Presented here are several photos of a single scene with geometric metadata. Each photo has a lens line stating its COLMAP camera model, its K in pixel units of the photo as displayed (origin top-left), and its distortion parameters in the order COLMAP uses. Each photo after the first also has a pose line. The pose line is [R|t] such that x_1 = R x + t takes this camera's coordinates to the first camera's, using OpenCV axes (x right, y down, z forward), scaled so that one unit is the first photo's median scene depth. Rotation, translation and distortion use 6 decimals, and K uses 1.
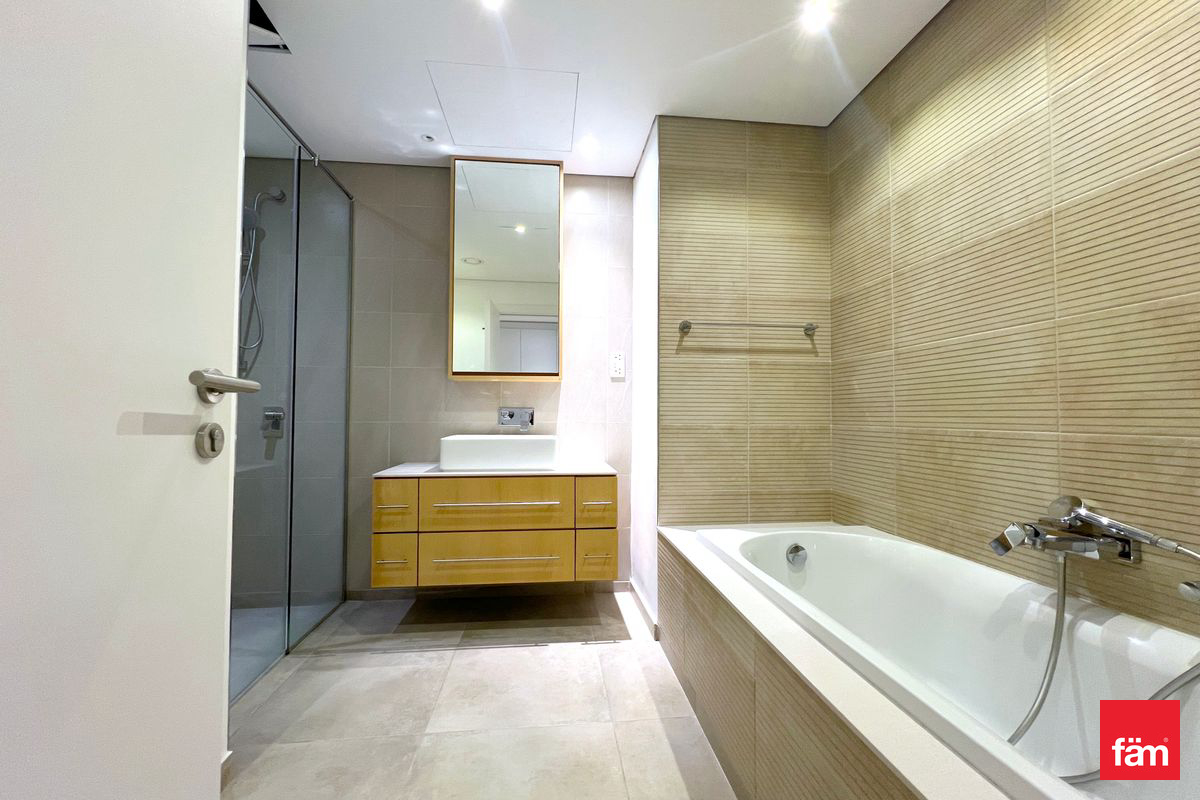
lens RADIAL K [[492.0, 0, 597.5], [0, 492.0, 397.5], [0, 0, 1]] dist [0.000657, -0.000314]
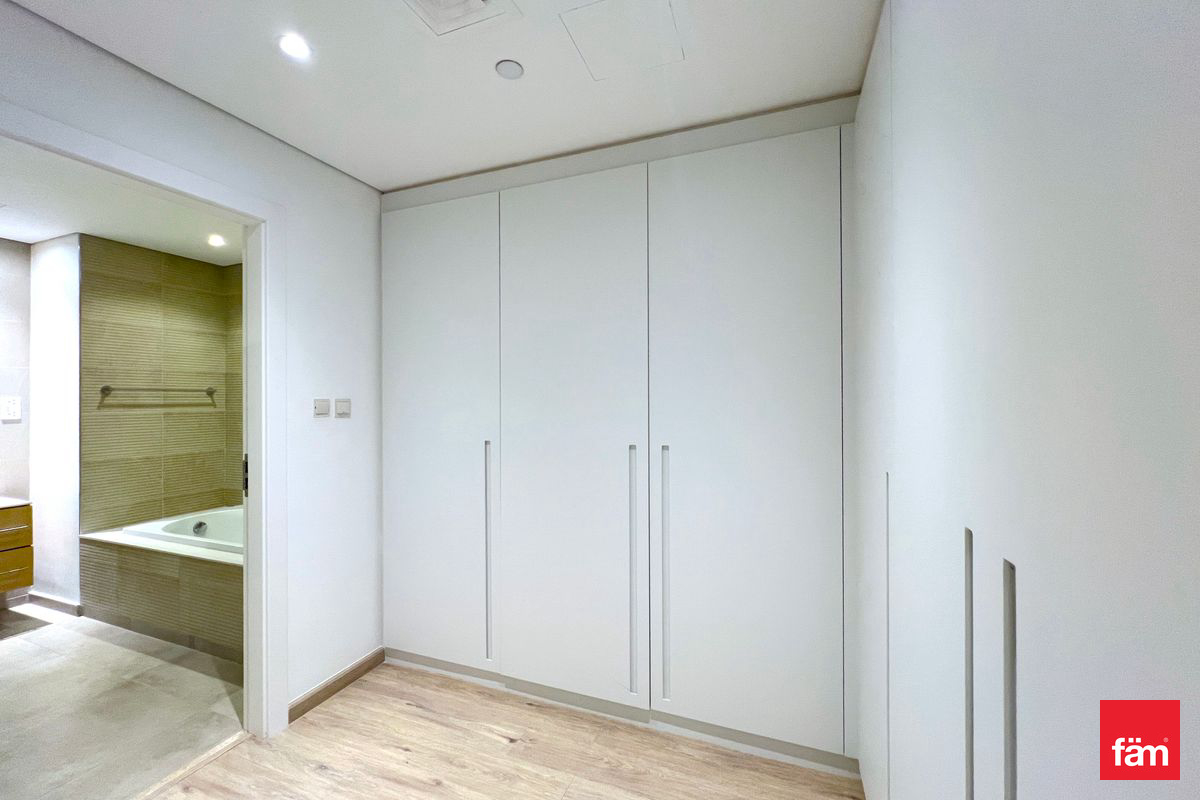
lens RADIAL K [[492.0, 0, 605.6], [0, 492.0, 394.2], [0, 0, 1]] dist [0.000657, -0.000314]
pose [[0.472478, -0.003611, 0.881335, -0.390479], [-0.018382, 0.999734, 0.013951, -0.177585], [-0.881151, -0.022792, 0.472286, -0.931984]]
